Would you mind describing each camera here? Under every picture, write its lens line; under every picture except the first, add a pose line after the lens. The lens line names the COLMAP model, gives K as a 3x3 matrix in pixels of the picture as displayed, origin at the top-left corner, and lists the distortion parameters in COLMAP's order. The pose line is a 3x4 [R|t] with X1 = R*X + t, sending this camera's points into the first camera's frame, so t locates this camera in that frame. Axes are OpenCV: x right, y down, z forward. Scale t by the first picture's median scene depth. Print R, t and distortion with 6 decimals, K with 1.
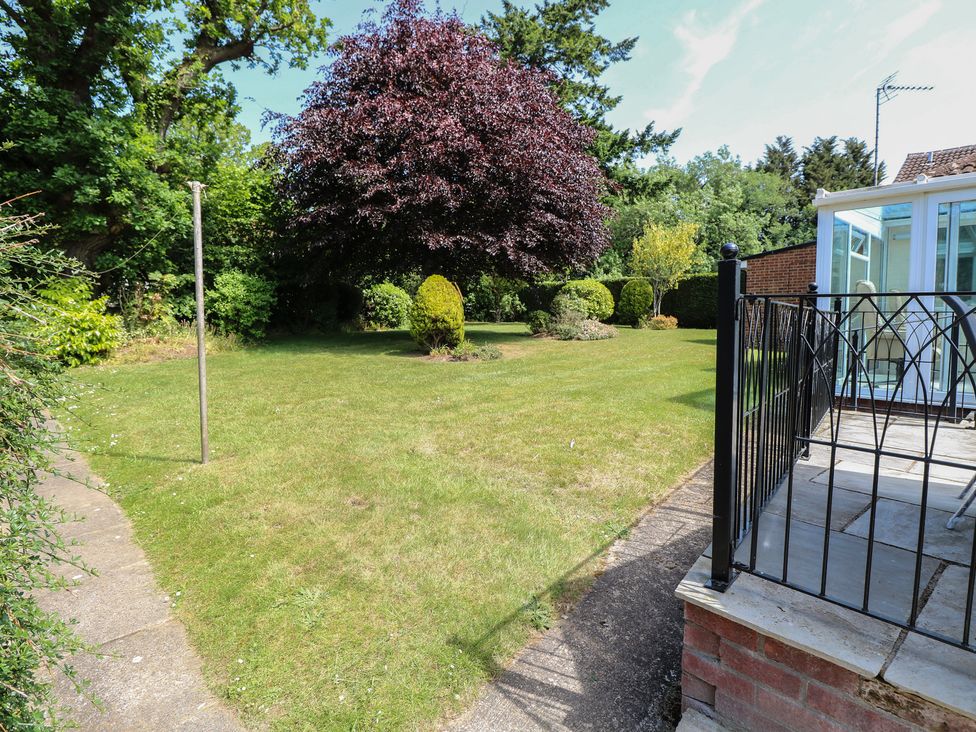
lens RADIAL K [[525.2, 0, 487.7], [0, 525.2, 358.7], [0, 0, 1]] dist [-0.016815, -0.003488]
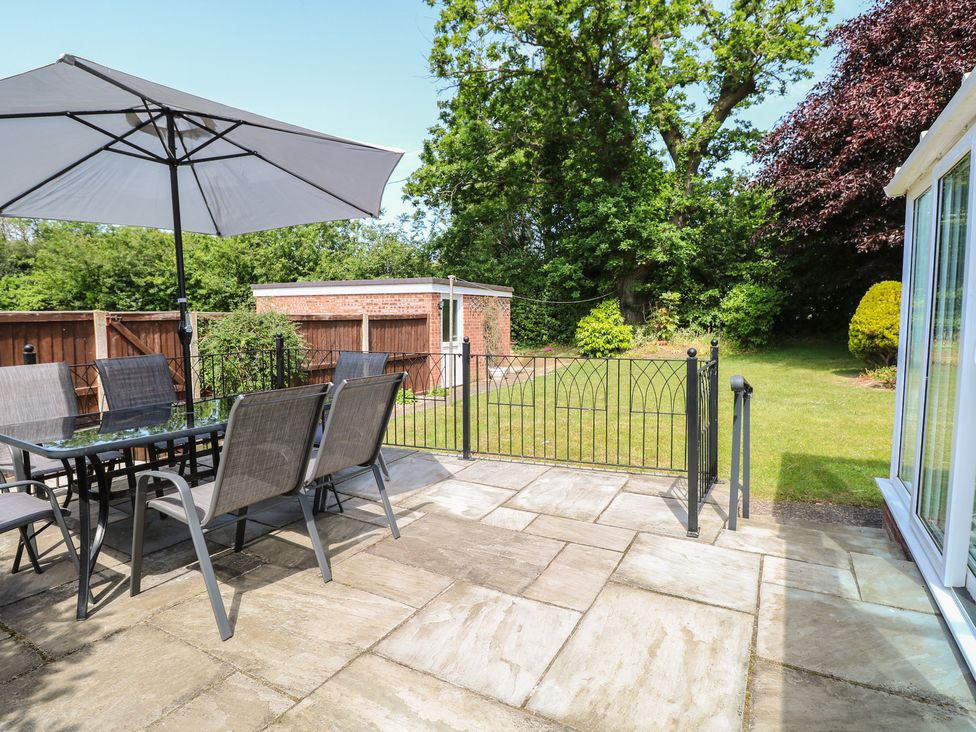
lens RADIAL K [[525.2, 0, 490.5], [0, 525.2, 365.8], [0, 0, 1]] dist [-0.016815, -0.003488]
pose [[0.295375, 0.091448, -0.950995, 0.203465], [-0.067180, 0.994932, 0.074807, -0.018672], [0.953017, 0.041792, 0.300021, 0.066944]]
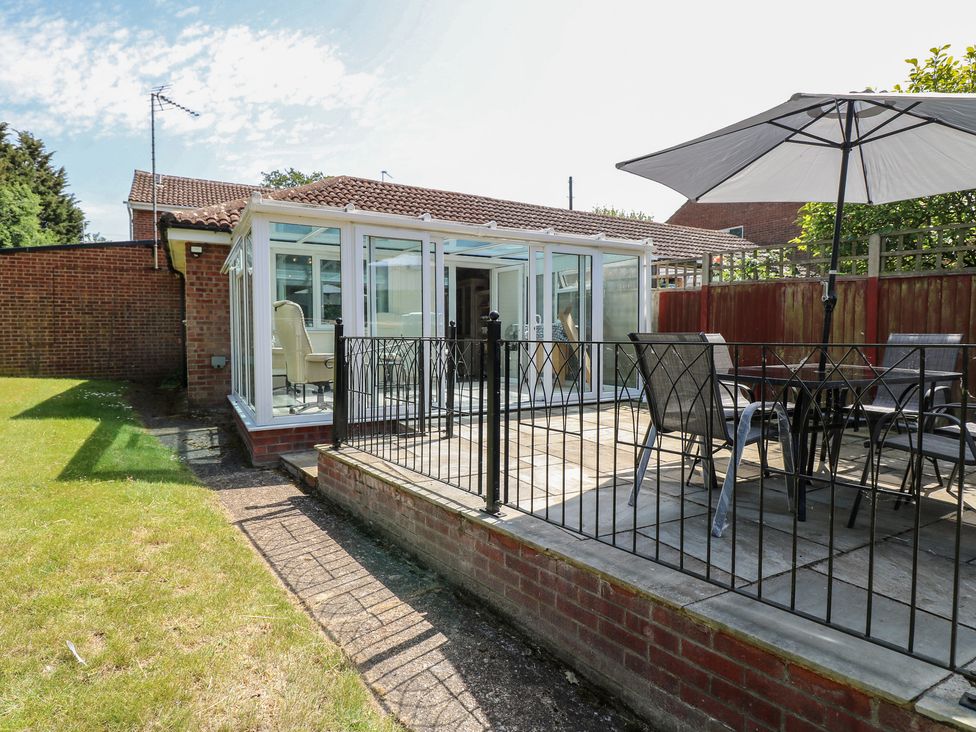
lens RADIAL K [[525.2, 0, 481.4], [0, 525.2, 357.5], [0, 0, 1]] dist [-0.016815, -0.003488]
pose [[0.227331, -0.047073, 0.972679, -0.021247], [0.069843, 0.997047, 0.031929, -0.010579], [-0.971310, 0.060677, 0.229948, 0.084385]]
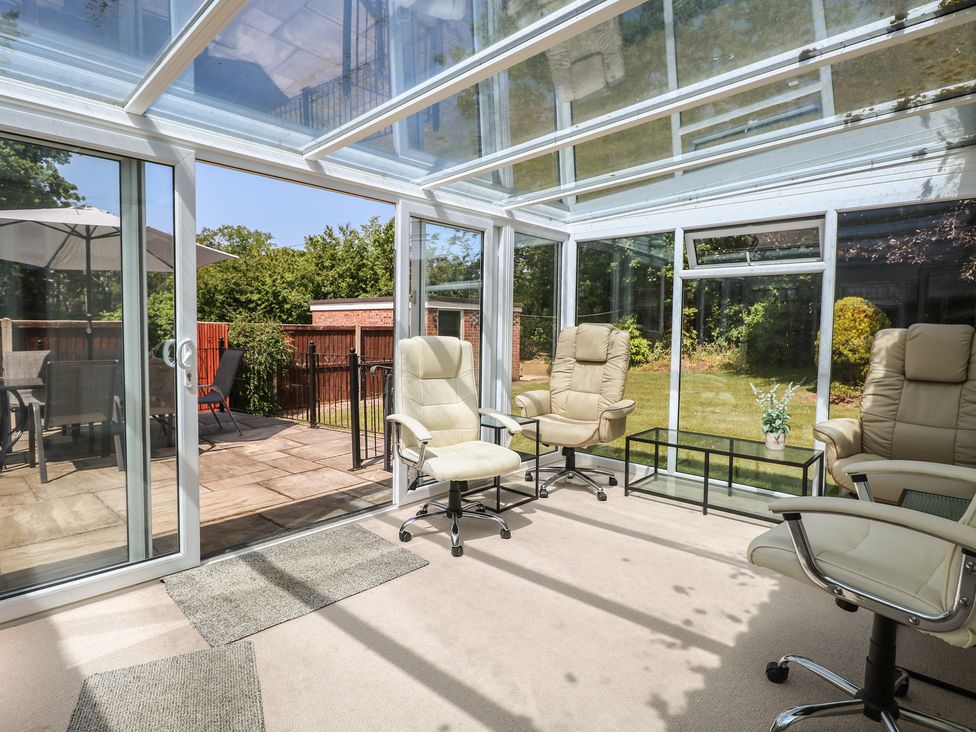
lens RADIAL K [[525.2, 0, 491.8], [0, 525.2, 357.6], [0, 0, 1]] dist [-0.016815, -0.003488]
pose [[0.066547, 0.056221, -0.996198, 0.272575], [-0.080487, 0.995460, 0.050802, -0.024731], [0.994532, 0.076800, 0.070770, 0.159439]]
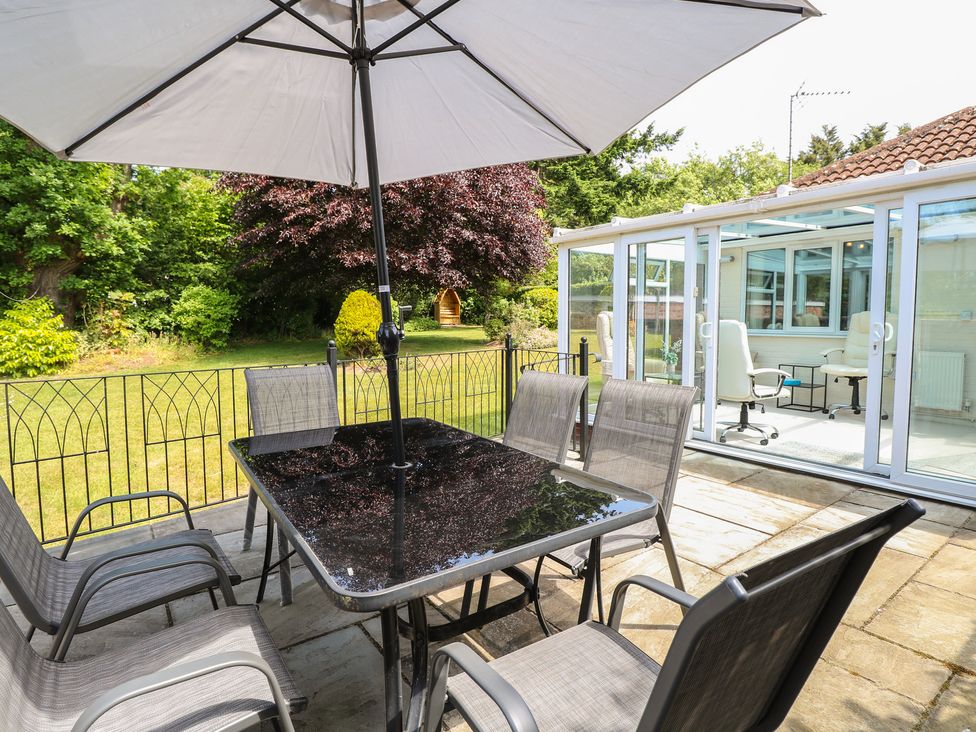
lens RADIAL K [[525.2, 0, 487.1], [0, 525.2, 357.4], [0, 0, 1]] dist [-0.016815, -0.003488]
pose [[0.993909, 0.004662, -0.110105, 0.112541], [-0.004163, 0.999980, 0.004766, -0.011994], [0.110125, -0.004279, 0.993909, -0.014159]]
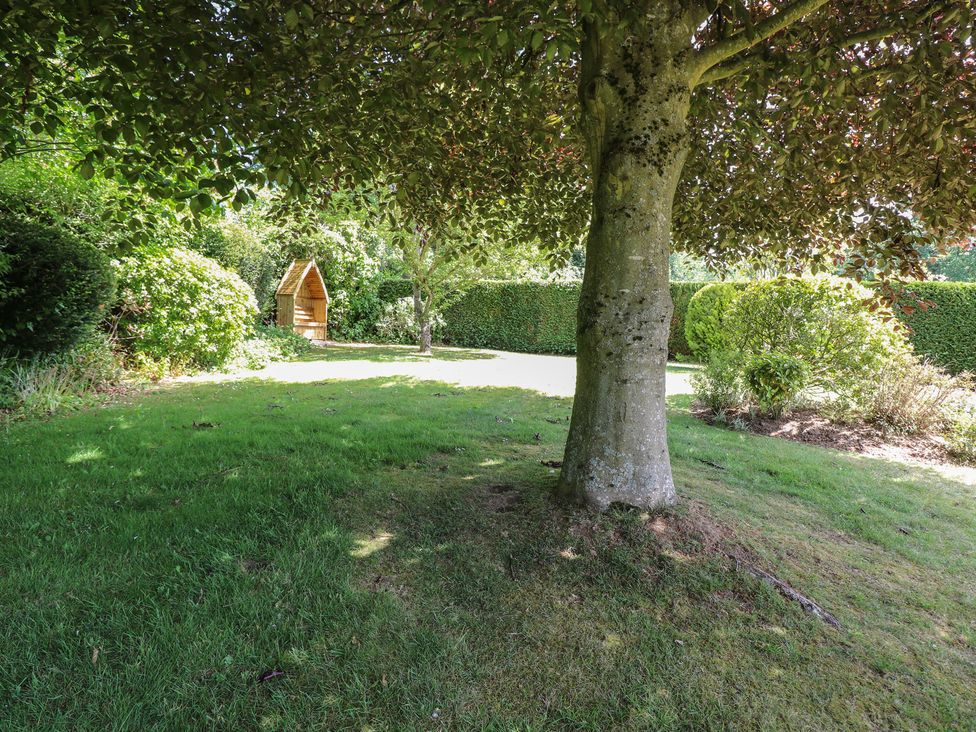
lens RADIAL K [[525.2, 0, 487.2], [0, 525.2, 364.7], [0, 0, 1]] dist [-0.016815, -0.003488]
pose [[0.909805, 0.006100, 0.414992, -0.115368], [-0.005981, 0.999981, -0.001588, -0.046939], [-0.414994, -0.001038, 0.909824, 0.439594]]
